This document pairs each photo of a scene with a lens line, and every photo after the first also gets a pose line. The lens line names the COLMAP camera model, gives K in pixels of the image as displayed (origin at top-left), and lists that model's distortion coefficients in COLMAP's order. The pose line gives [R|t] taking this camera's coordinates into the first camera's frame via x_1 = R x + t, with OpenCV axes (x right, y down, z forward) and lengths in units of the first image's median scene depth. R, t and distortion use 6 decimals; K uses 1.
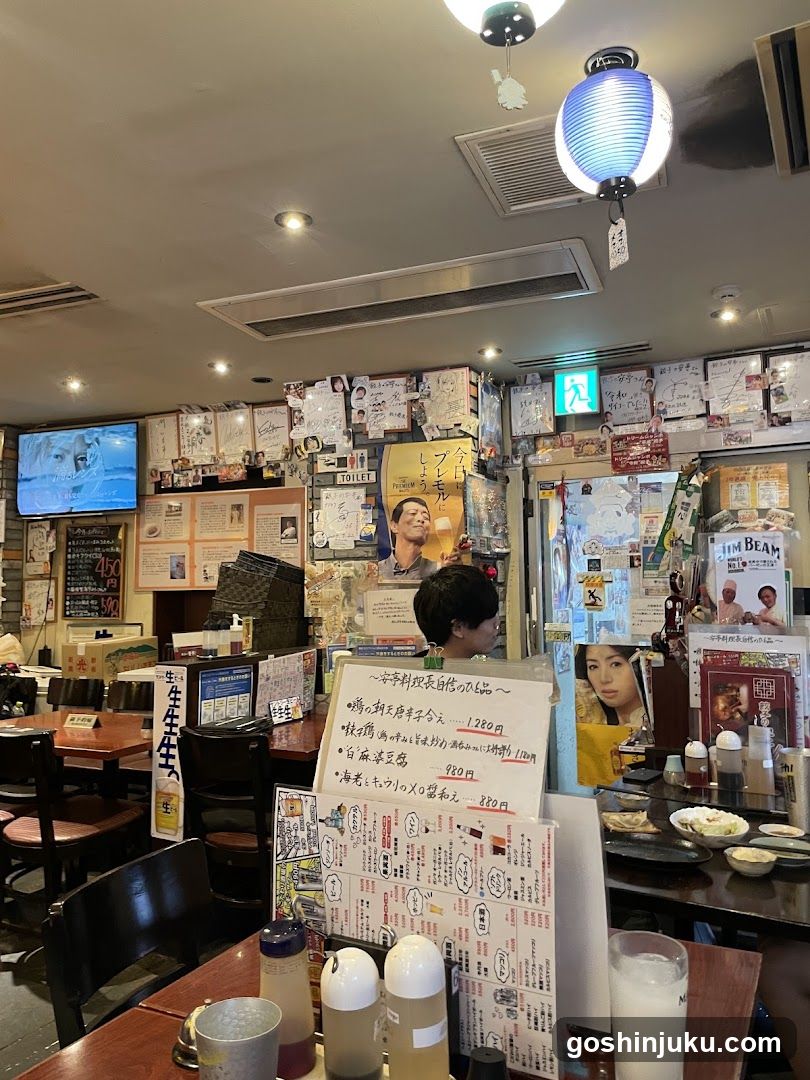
lens RADIAL K [[772.5, 0, 404.1], [0, 772.5, 513.2], [0, 0, 1]] dist [0.063308, -0.000165]
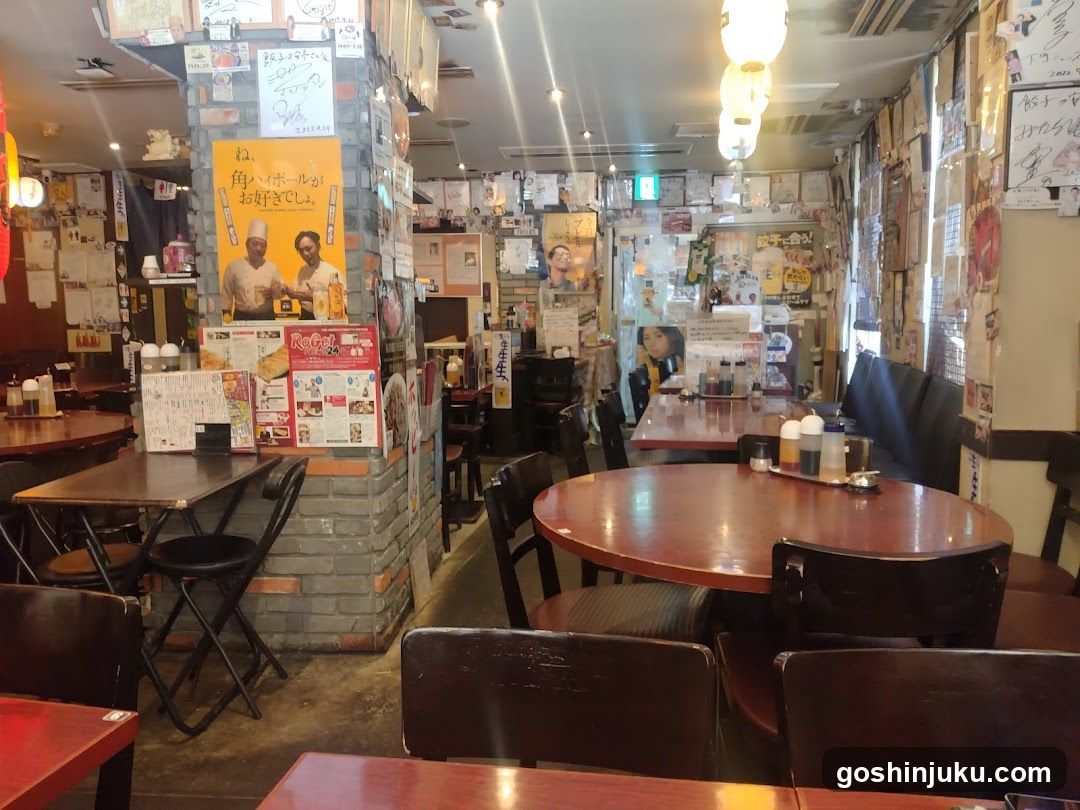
lens RADIAL K [[852.2, 0, 536.5], [0, 852.2, 399.2], [0, 0, 1]] dist [0.037630, -0.102532]
pose [[0.950897, -0.034186, 0.307614, -0.647115], [-0.030850, 0.978463, 0.204104, -0.071146], [-0.307967, -0.203571, 0.929363, -0.863626]]
